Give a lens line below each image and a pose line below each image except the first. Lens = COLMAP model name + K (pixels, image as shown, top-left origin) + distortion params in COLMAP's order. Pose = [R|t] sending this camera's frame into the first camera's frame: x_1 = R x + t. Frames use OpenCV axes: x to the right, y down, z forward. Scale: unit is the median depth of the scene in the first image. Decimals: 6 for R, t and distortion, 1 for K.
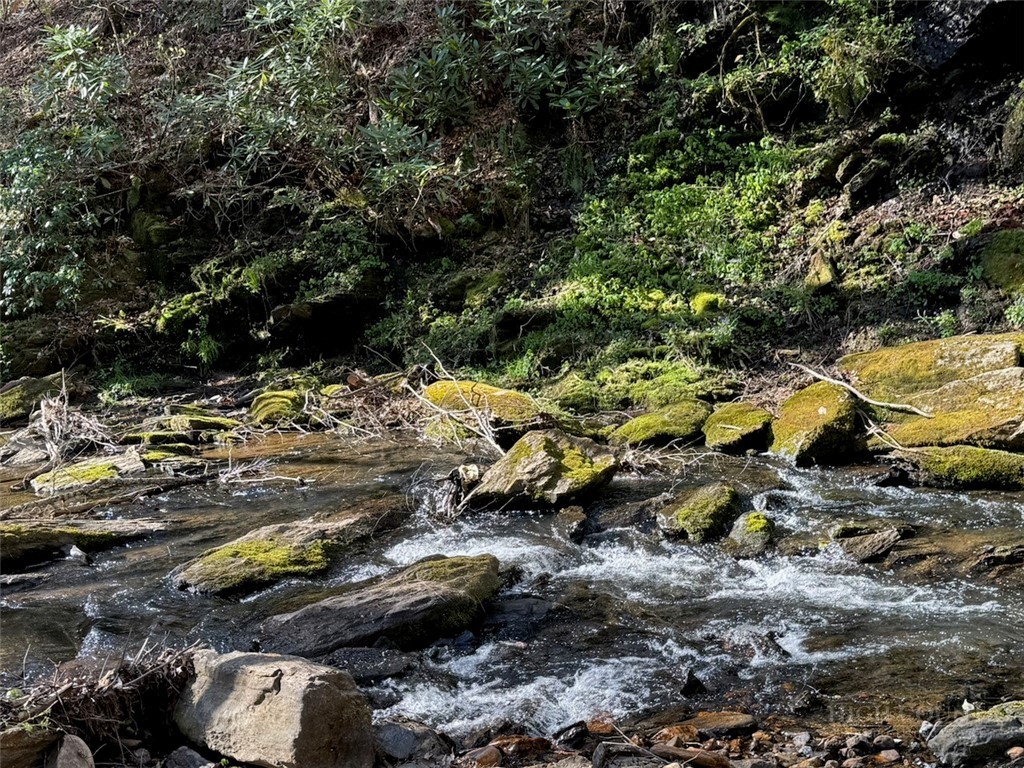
lens RADIAL K [[1418.0, 0, 505.7], [0, 1418.0, 379.8], [0, 0, 1]] dist [0.127045, 0.000000]
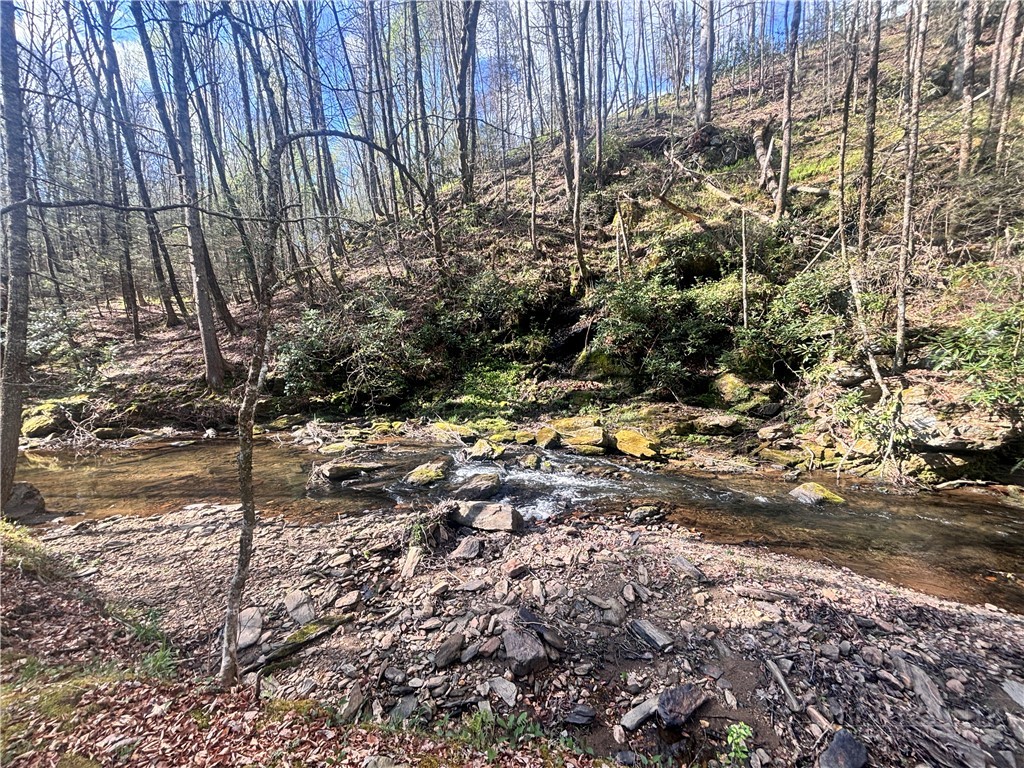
lens RADIAL K [[412.7, 0, 514.7], [0, 412.7, 386.1], [0, 0, 1]] dist [0.000727, -0.001161]
pose [[0.933797, 0.065840, 0.351693, -0.220344], [-0.040494, 0.996055, -0.078954, -0.015740], [-0.355504, 0.059486, 0.932780, -0.040029]]
